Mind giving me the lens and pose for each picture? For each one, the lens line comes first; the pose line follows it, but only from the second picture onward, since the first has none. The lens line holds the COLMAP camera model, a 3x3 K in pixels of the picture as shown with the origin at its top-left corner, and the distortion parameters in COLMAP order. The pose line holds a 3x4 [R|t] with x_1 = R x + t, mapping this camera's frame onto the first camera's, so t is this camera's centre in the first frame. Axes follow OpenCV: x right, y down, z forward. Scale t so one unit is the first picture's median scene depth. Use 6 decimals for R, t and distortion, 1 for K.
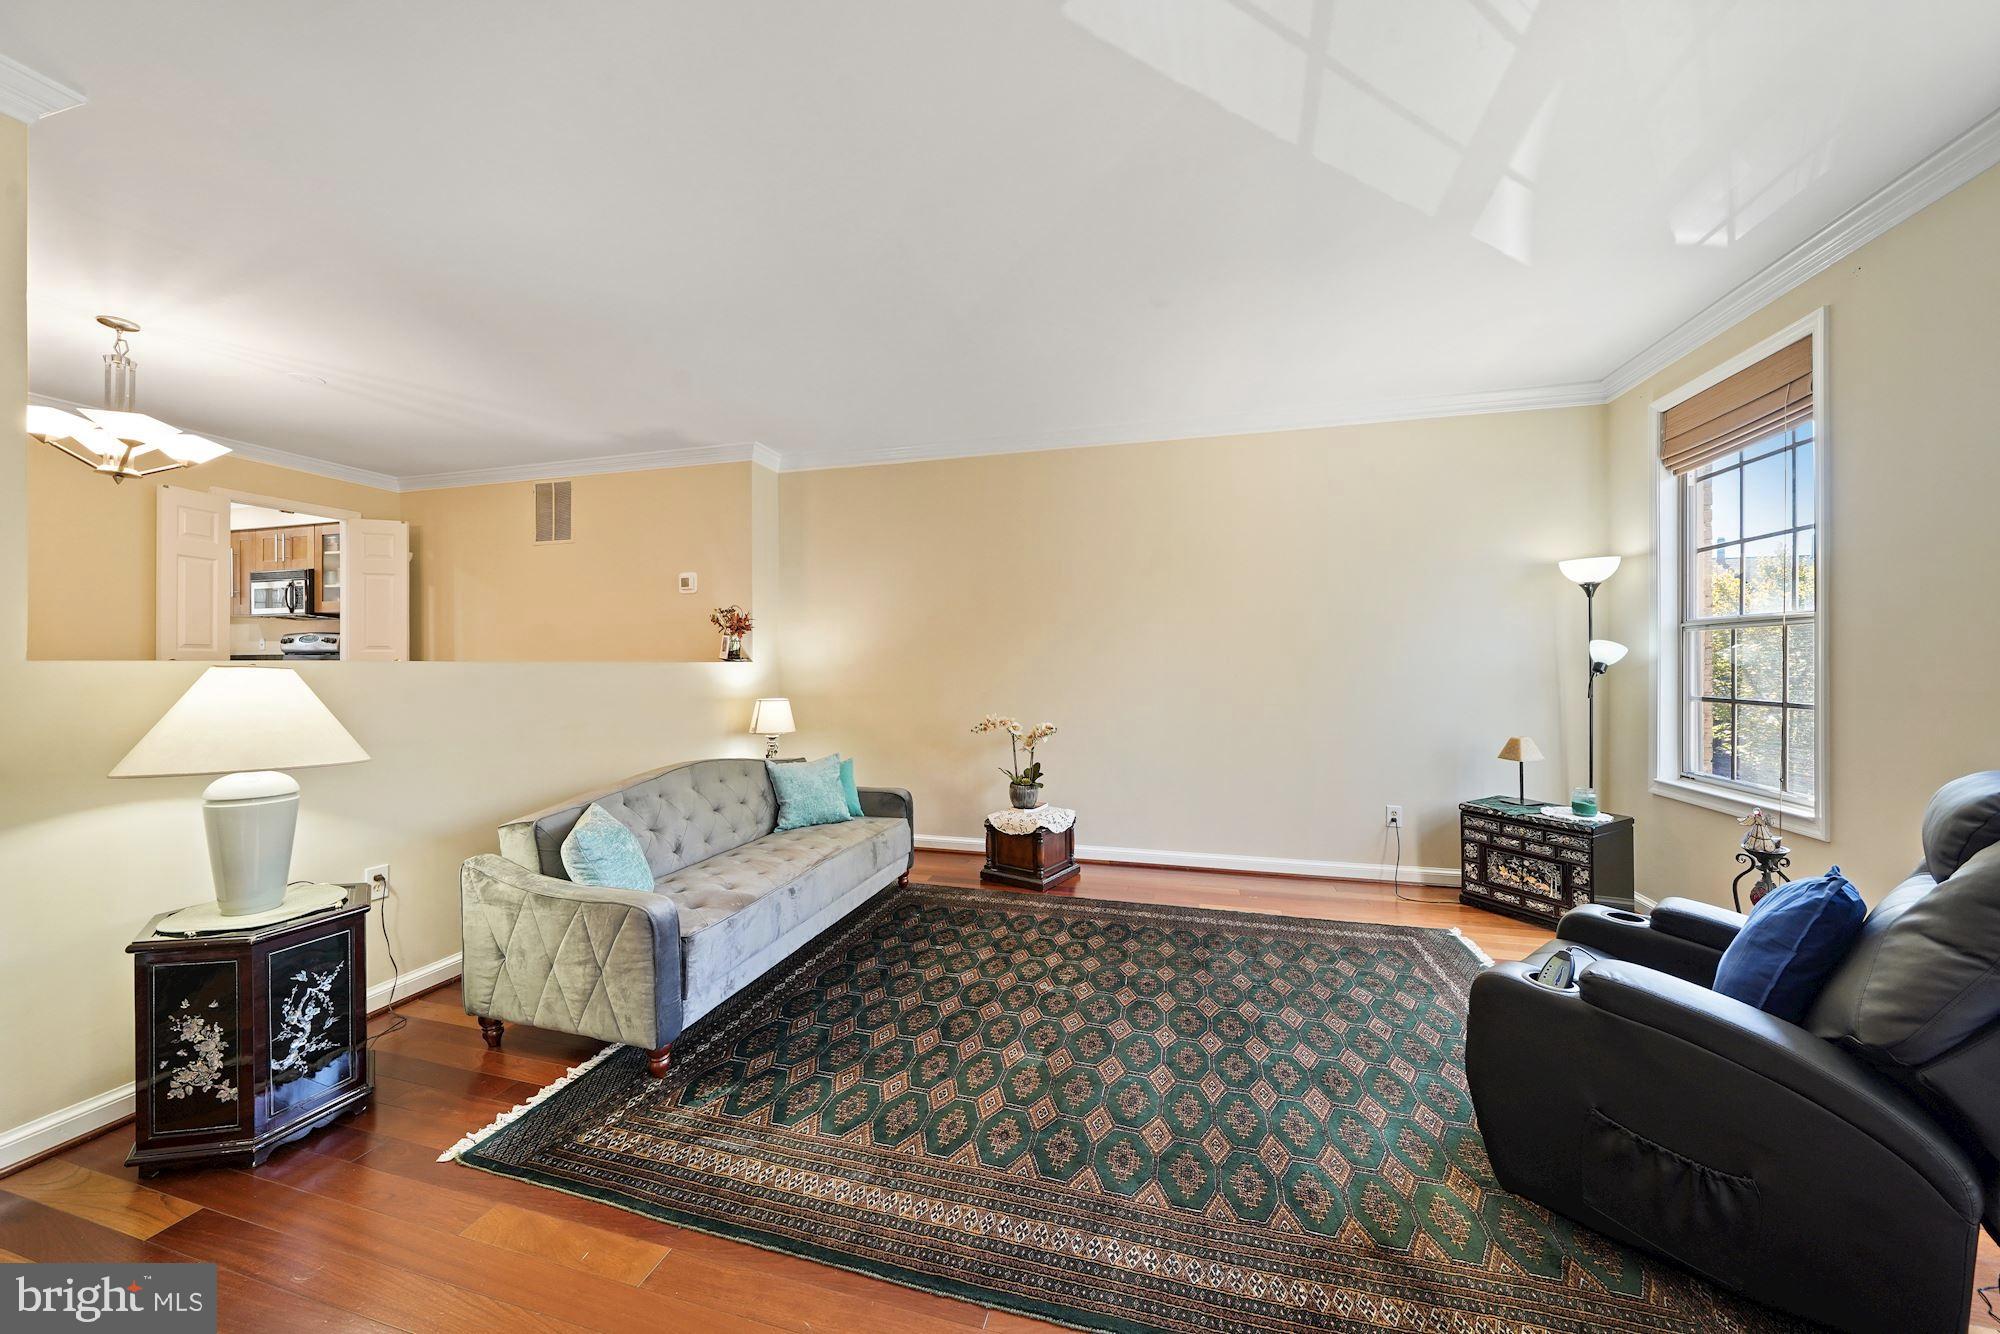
lens RADIAL K [[699.9, 0, 992.8], [0, 699.9, 666.0], [0, 0, 1]] dist [-0.007423, 0.000025]
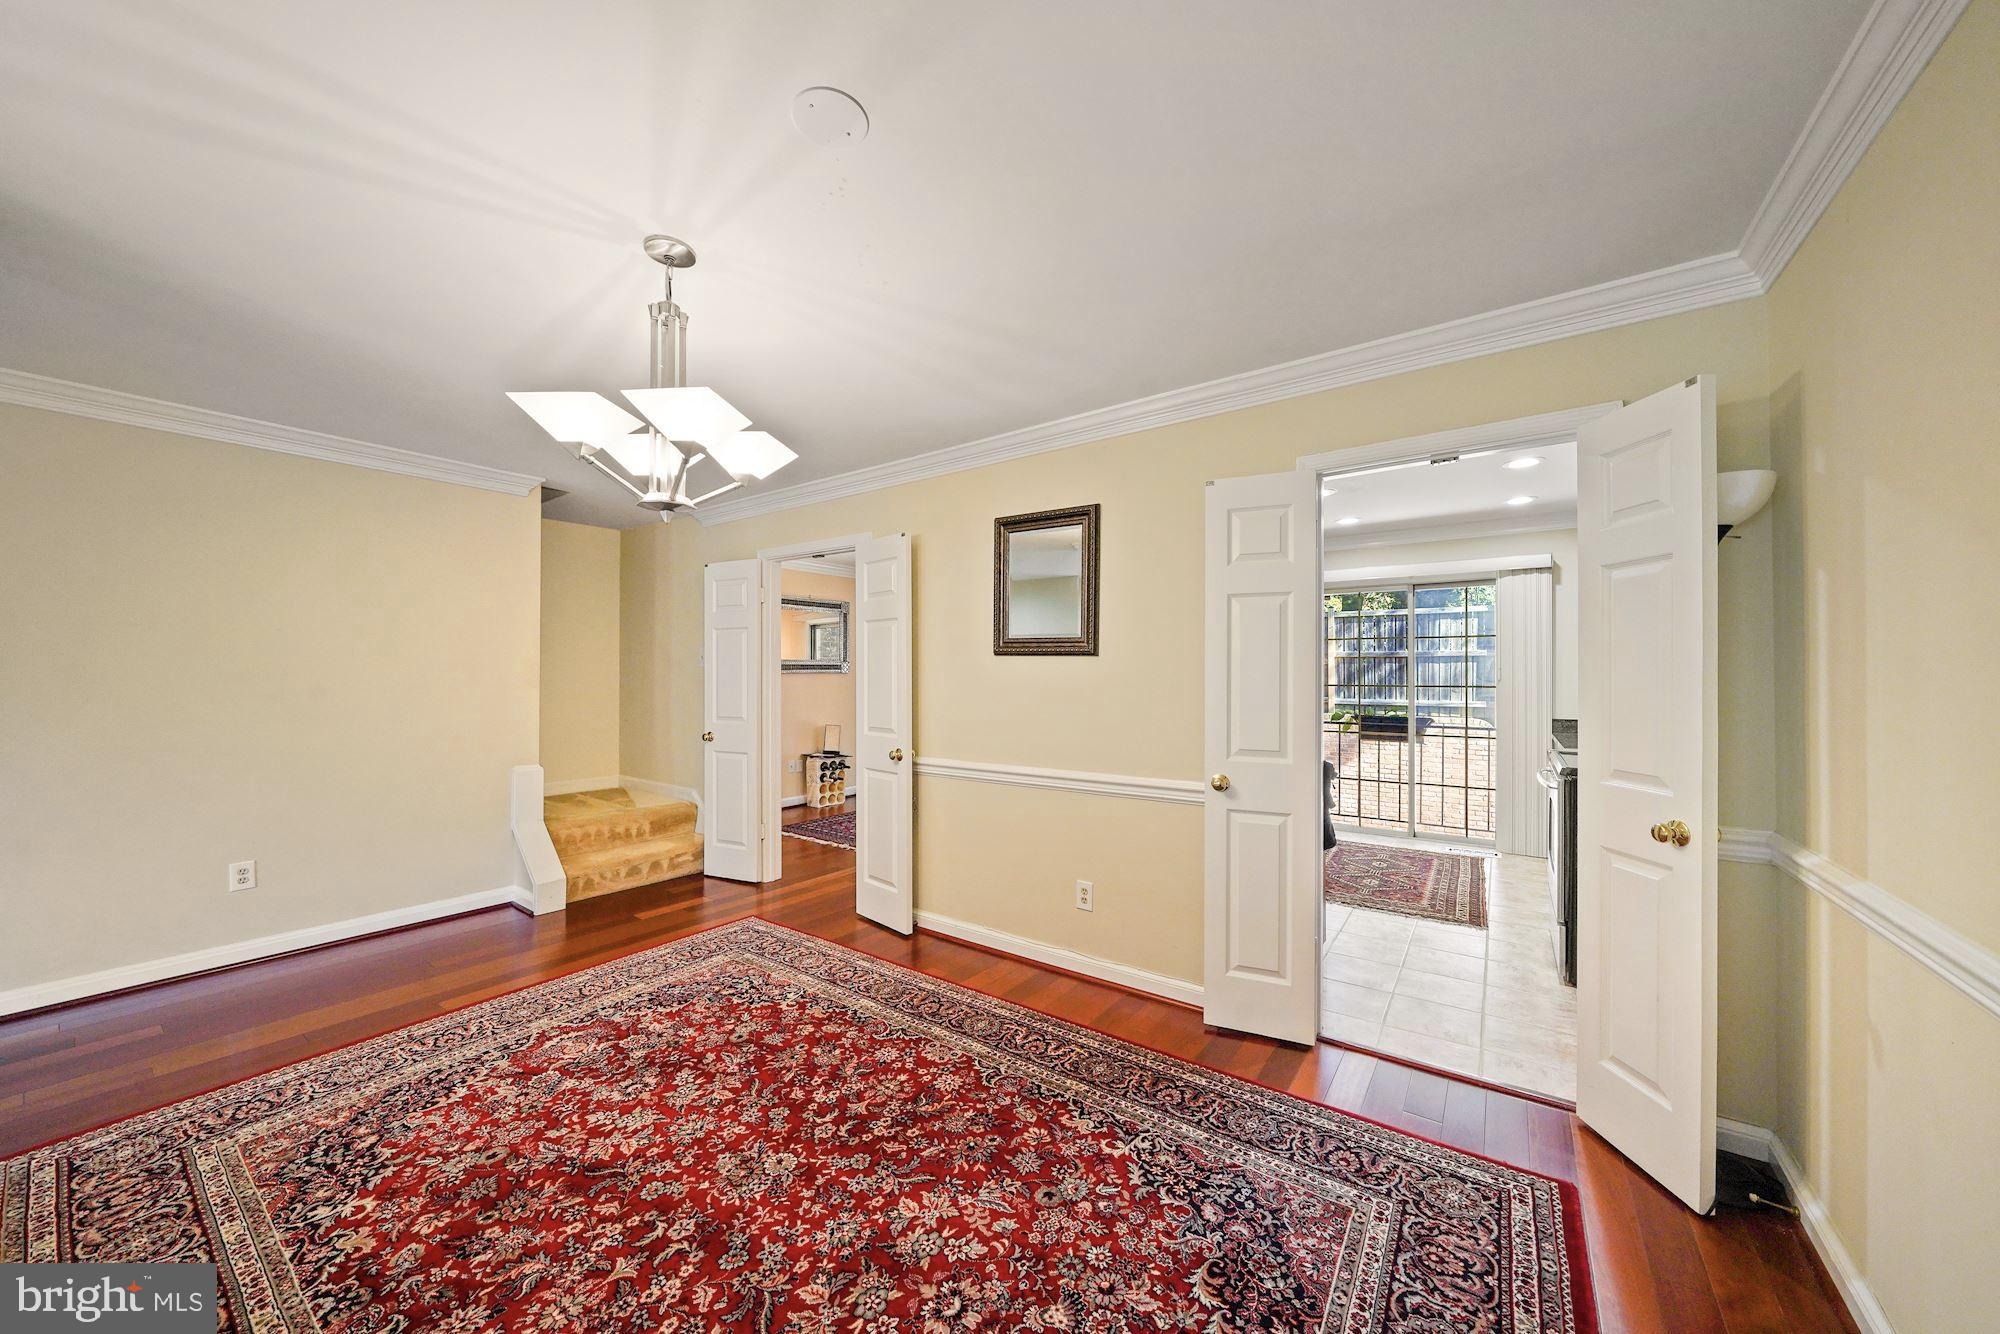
lens RADIAL K [[697.0, 0, 1001.5], [0, 697.0, 675.6], [0, 0, 1]] dist [-0.005268, 0.000107]
pose [[-0.348677, 0.002009, -0.937241, -0.729132], [-0.000446, 0.999997, 0.002310, -0.122904], [0.937243, 0.001224, -0.348675, 1.327619]]
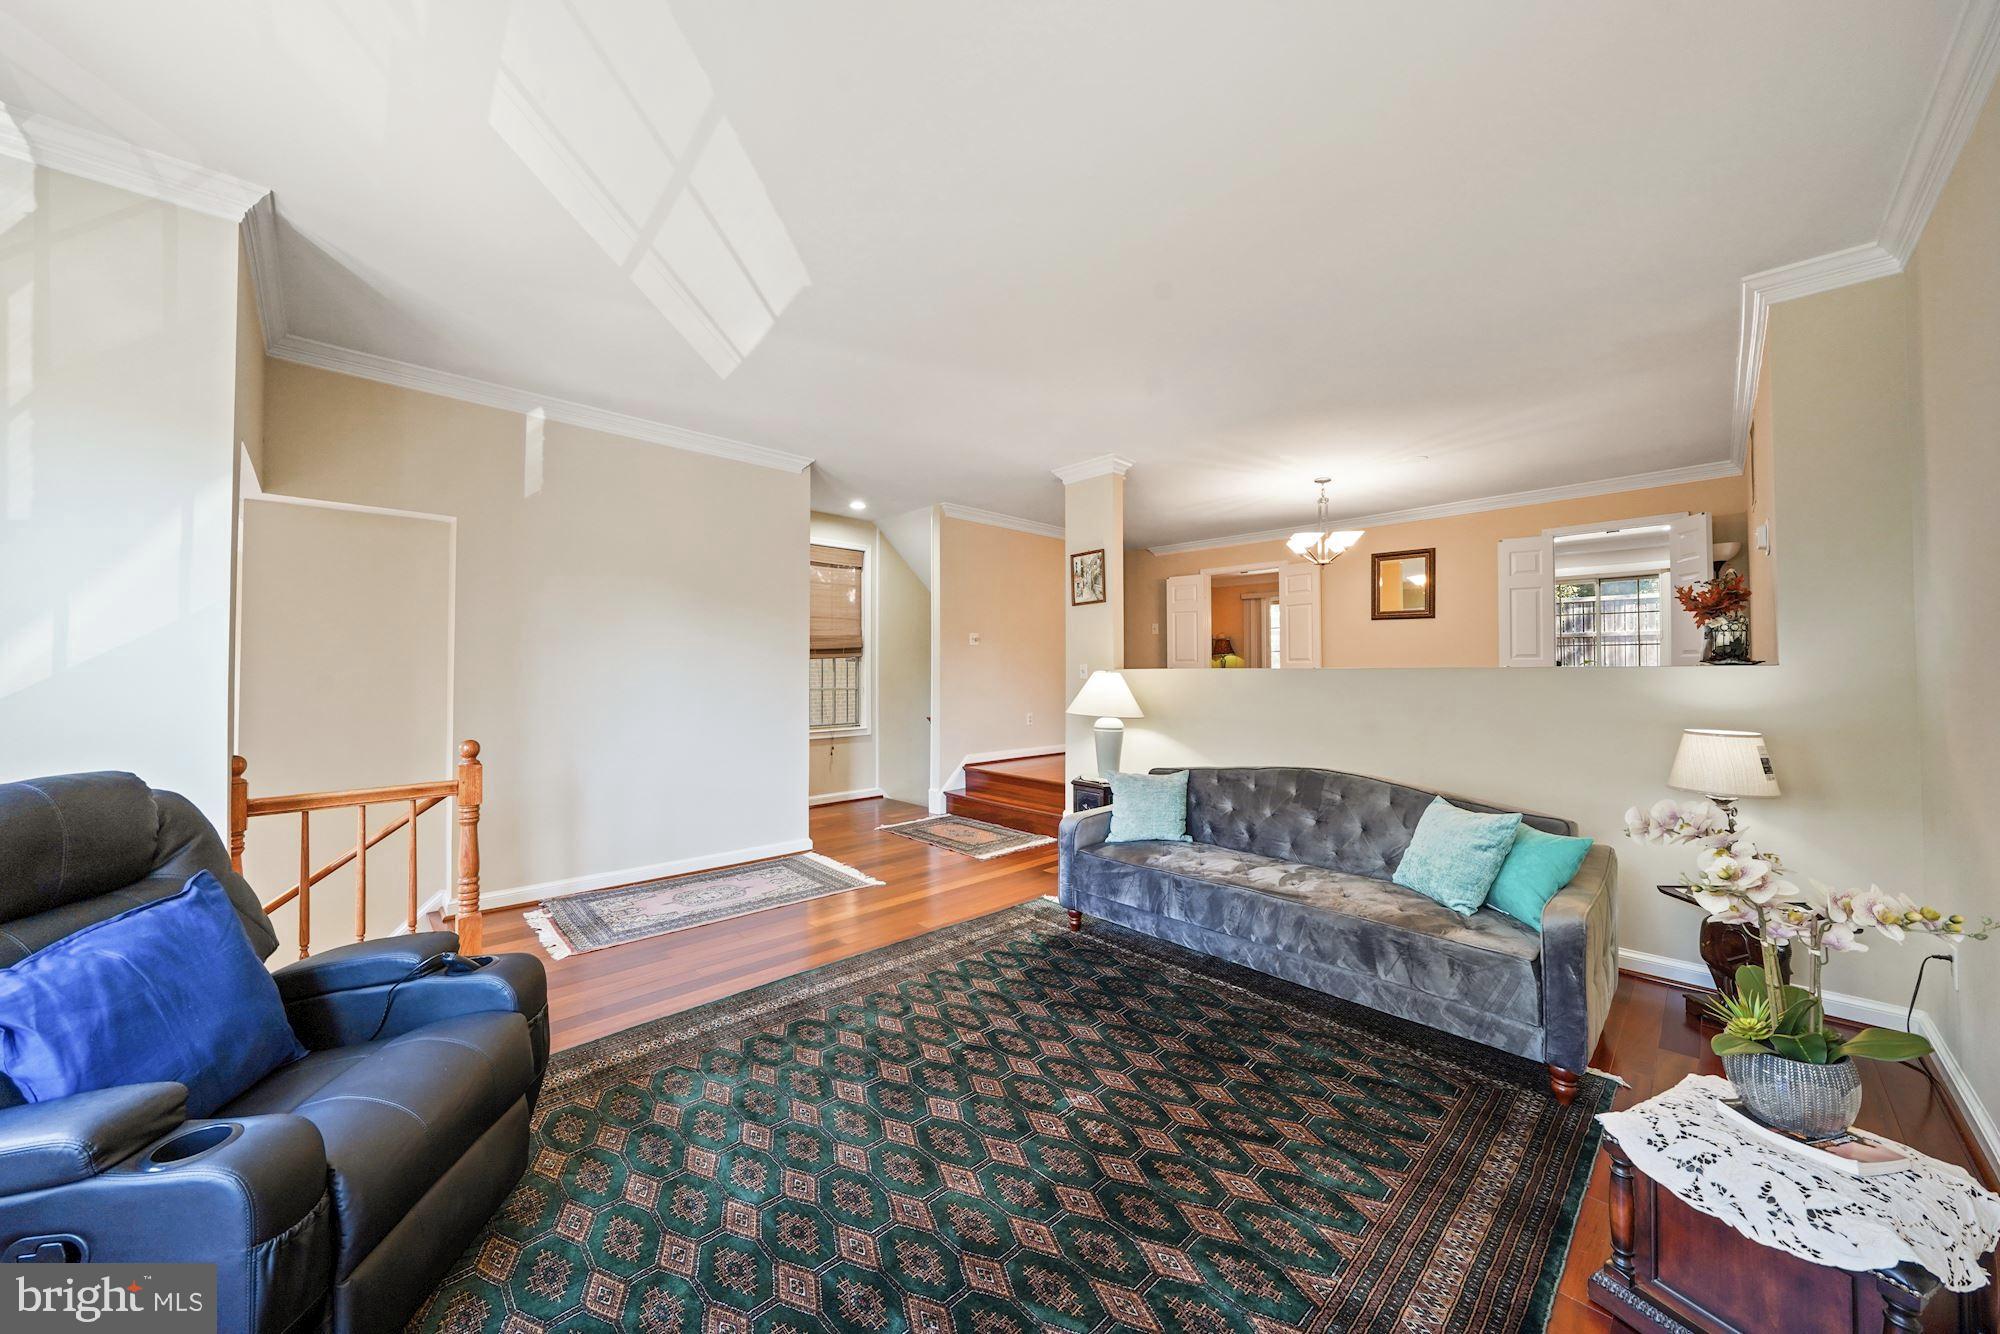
lens RADIAL K [[689.5, 0, 1000.0], [0, 689.5, 667.0], [0, 0, 1]] dist [-0.015593, -0.000007]
pose [[-0.515801, -0.006573, -0.856683, 0.618903], [0.000130, 0.999970, -0.007751, 0.001874], [0.856708, -0.004109, -0.515785, 1.079376]]
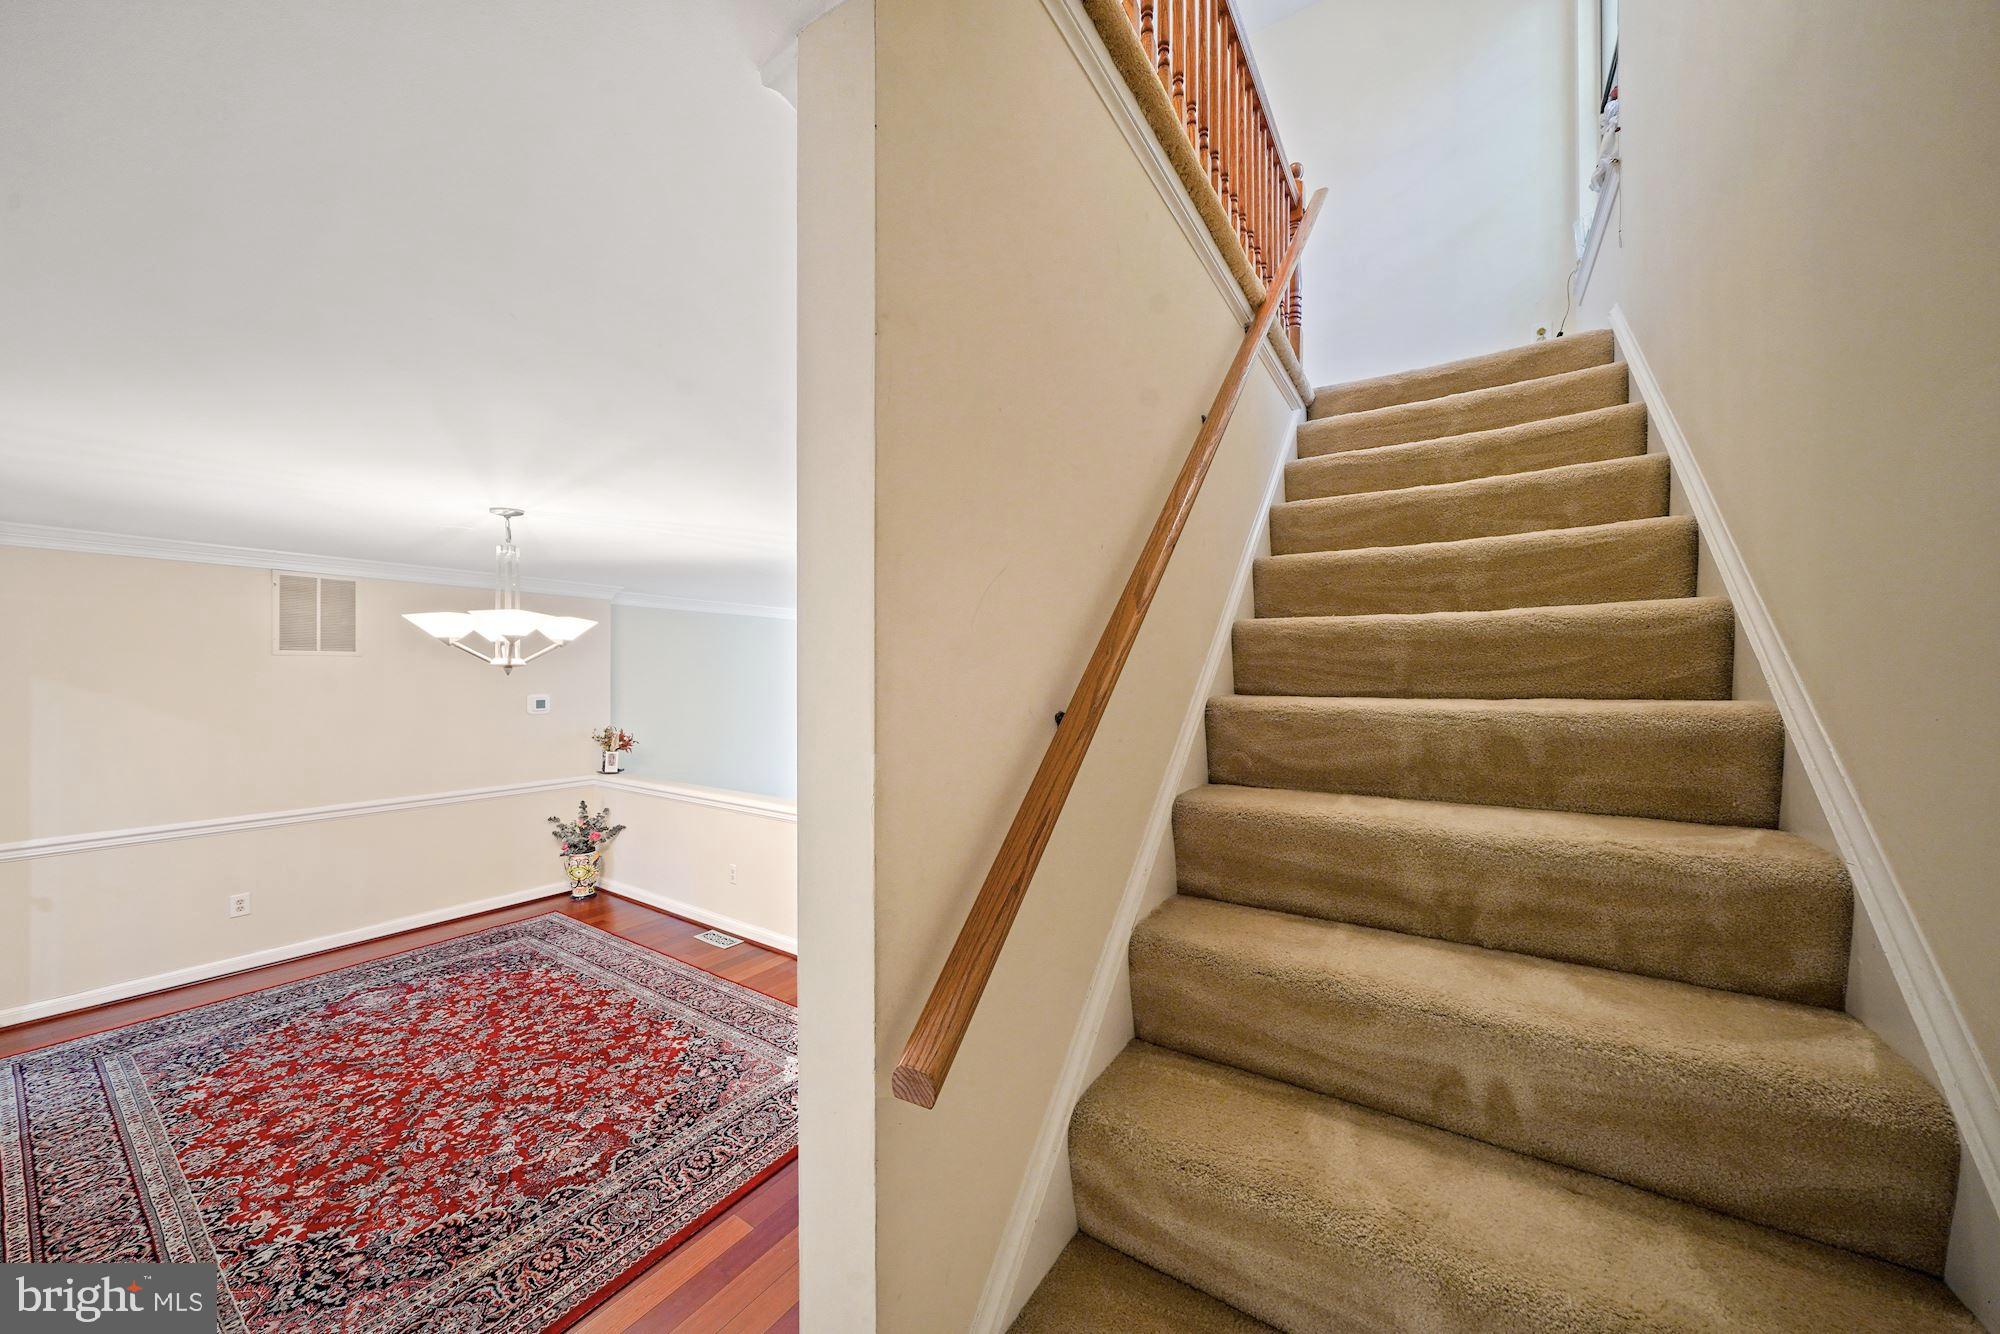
lens RADIAL K [[686.5, 0, 996.8], [0, 686.5, 672.4], [0, 0, 1]] dist [-0.006432, 0.000344]
pose [[0.317964, 0.007263, 0.948075, -1.770234], [0.001659, 0.999965, -0.008217, -0.231106], [-0.948101, 0.004186, 0.317941, 0.029407]]
